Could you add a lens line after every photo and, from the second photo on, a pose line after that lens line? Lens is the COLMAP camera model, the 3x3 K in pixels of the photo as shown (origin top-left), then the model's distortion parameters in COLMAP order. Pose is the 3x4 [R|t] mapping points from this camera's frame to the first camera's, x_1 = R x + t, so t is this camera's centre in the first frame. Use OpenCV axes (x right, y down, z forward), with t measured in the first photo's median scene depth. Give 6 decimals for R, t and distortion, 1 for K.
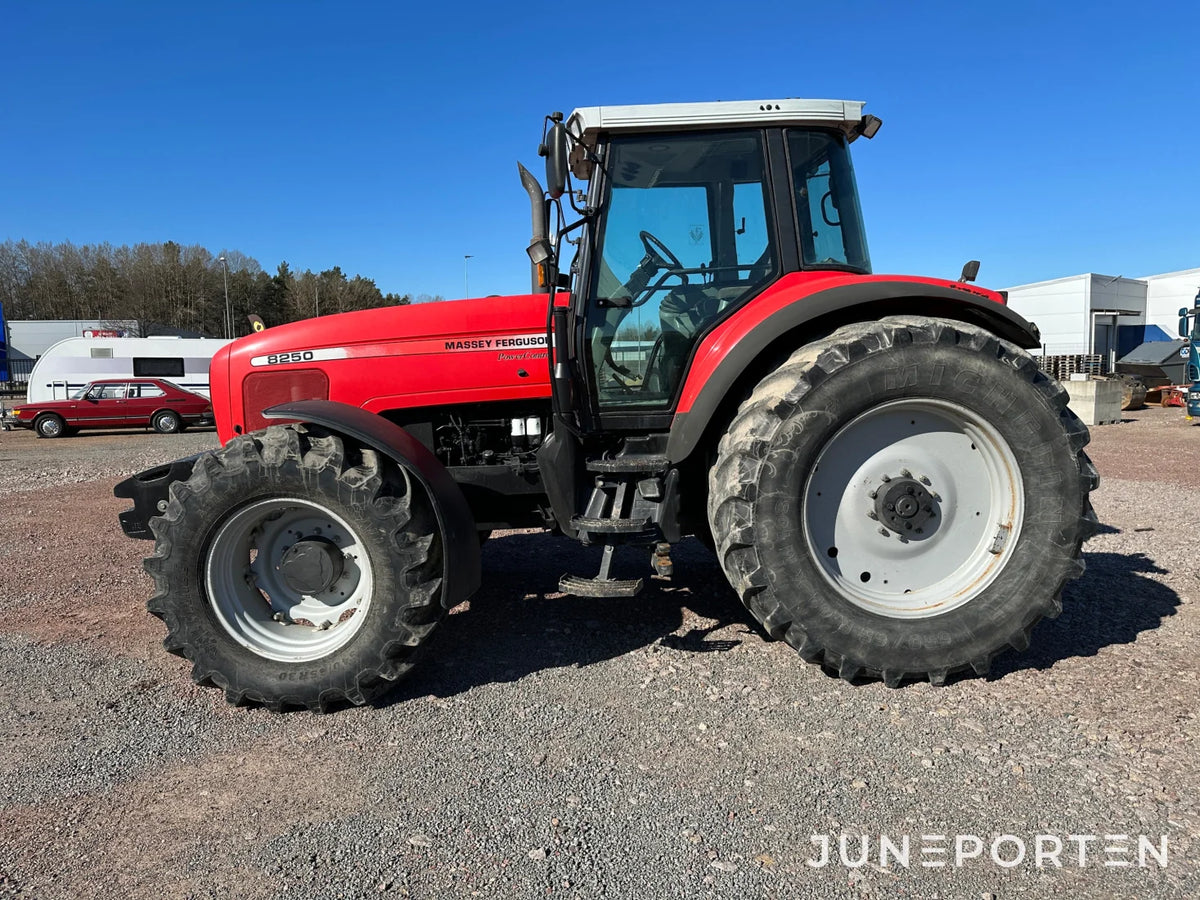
lens RADIAL K [[818.4, 0, 600.0], [0, 818.4, 450.0], [0, 0, 1]] dist [0.142032, -0.231509]
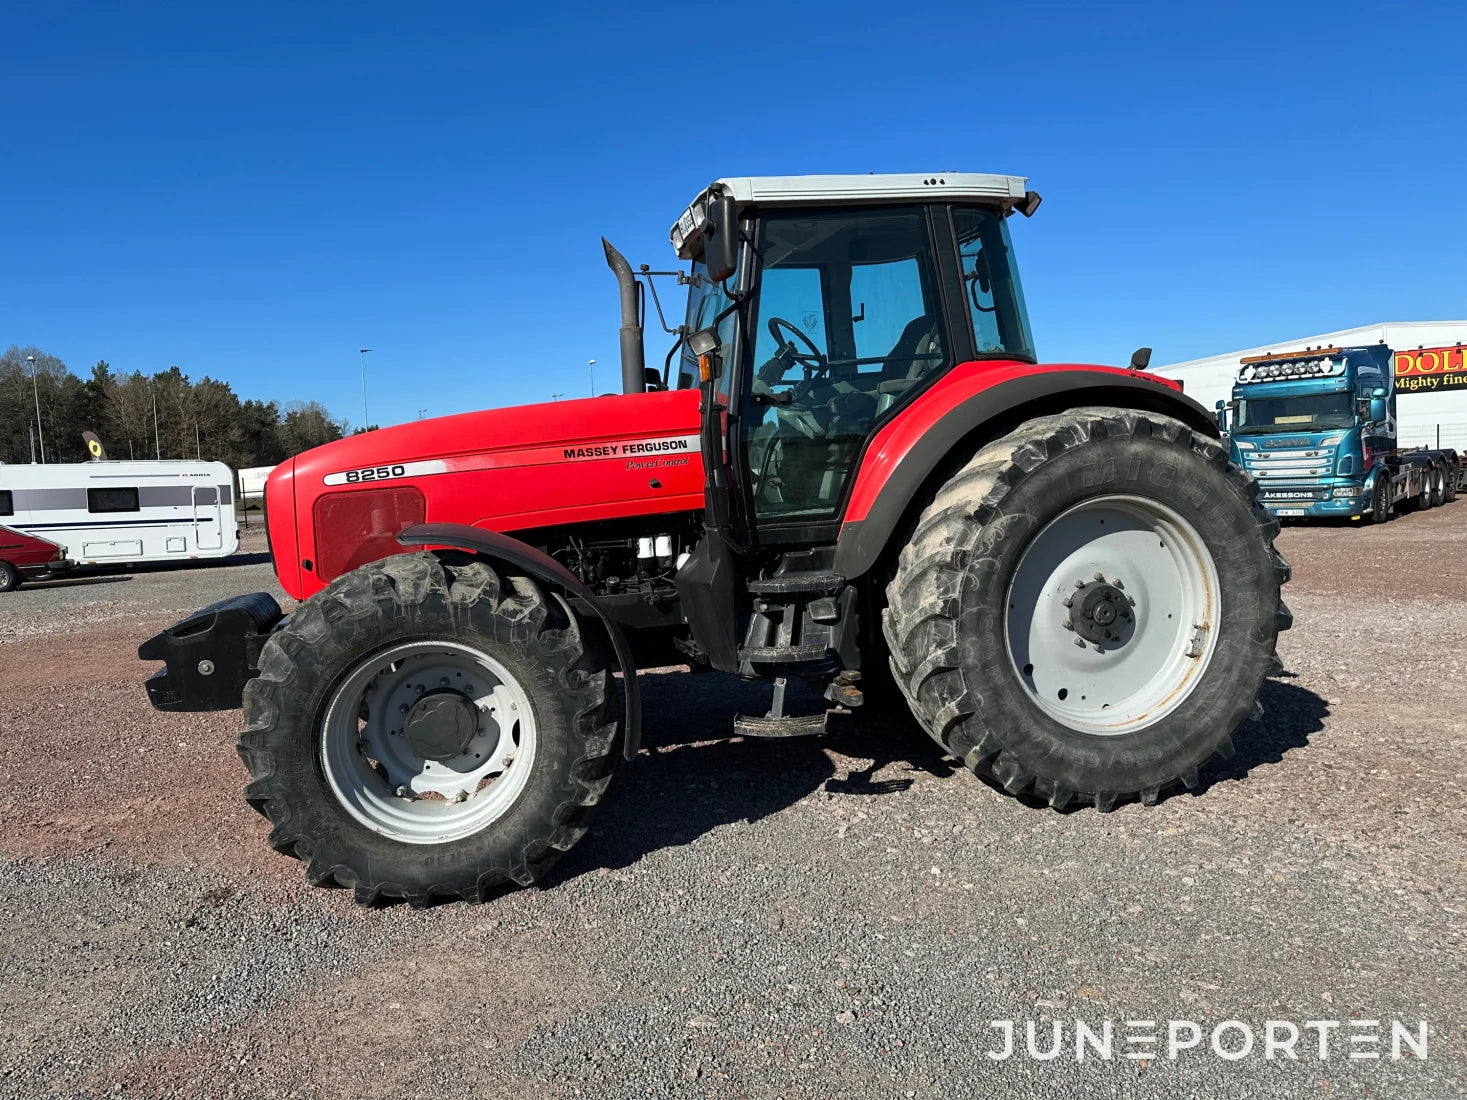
lens RADIAL K [[1000.7, 0, 726.7], [0, 1000.7, 556.7], [0, 0, 1]] dist [0.166394, -0.310039]
pose [[0.983540, -0.044230, 0.175195, -0.227535], [0.048994, 0.998535, -0.022959, 0.010287], [-0.173923, 0.031164, 0.984266, -0.038197]]
